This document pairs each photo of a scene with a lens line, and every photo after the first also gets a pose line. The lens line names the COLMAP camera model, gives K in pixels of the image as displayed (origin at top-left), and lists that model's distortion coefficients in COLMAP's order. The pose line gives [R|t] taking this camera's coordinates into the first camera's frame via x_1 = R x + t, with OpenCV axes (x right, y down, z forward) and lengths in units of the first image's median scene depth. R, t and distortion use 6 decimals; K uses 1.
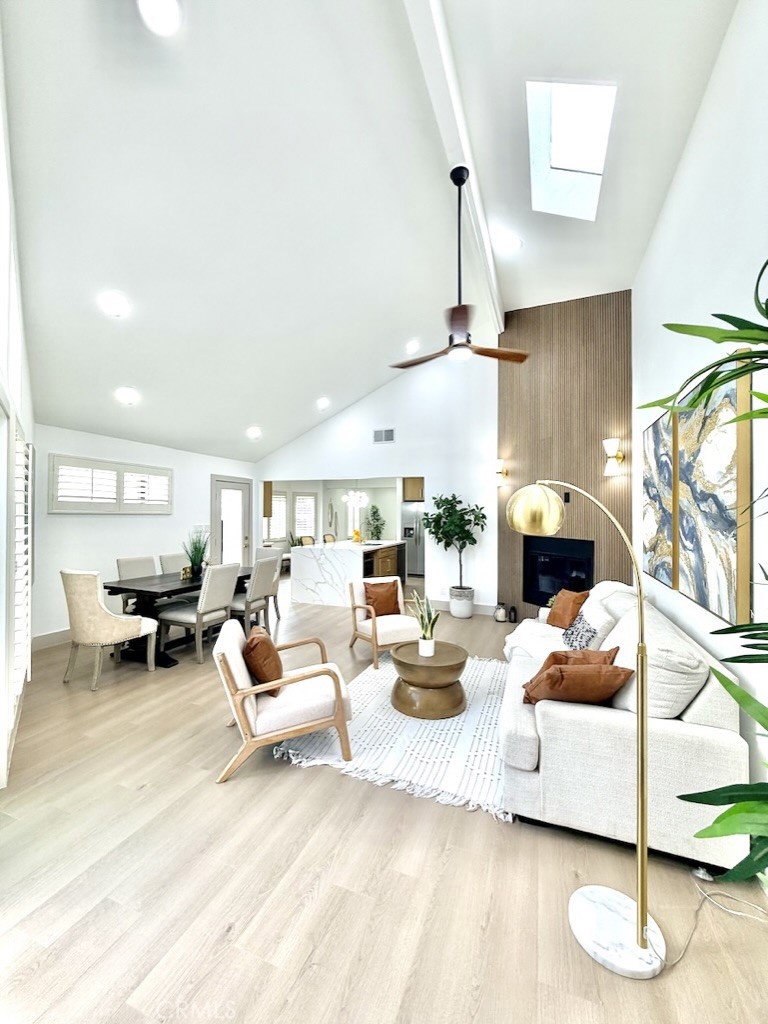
lens RADIAL K [[407.7, 0, 384.0], [0, 407.7, 512.0], [0, 0, 1]] dist [0.000402, 0.000040]
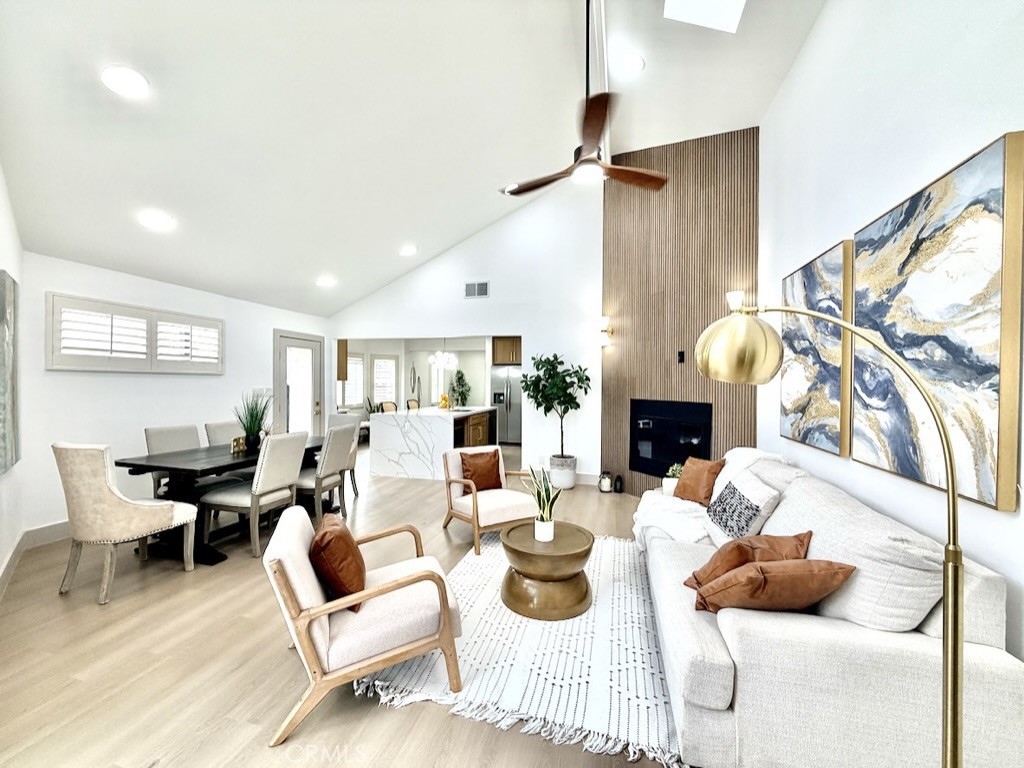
lens RADIAL K [[407.7, 0, 510.1], [0, 407.7, 388.0], [0, 0, 1]] dist [0.000402, 0.000040]
pose [[0.993604, 0.001817, 0.112902, -0.049236], [-0.003963, 0.999816, 0.018789, 0.023400], [-0.112847, -0.019116, 0.993428, 0.161513]]
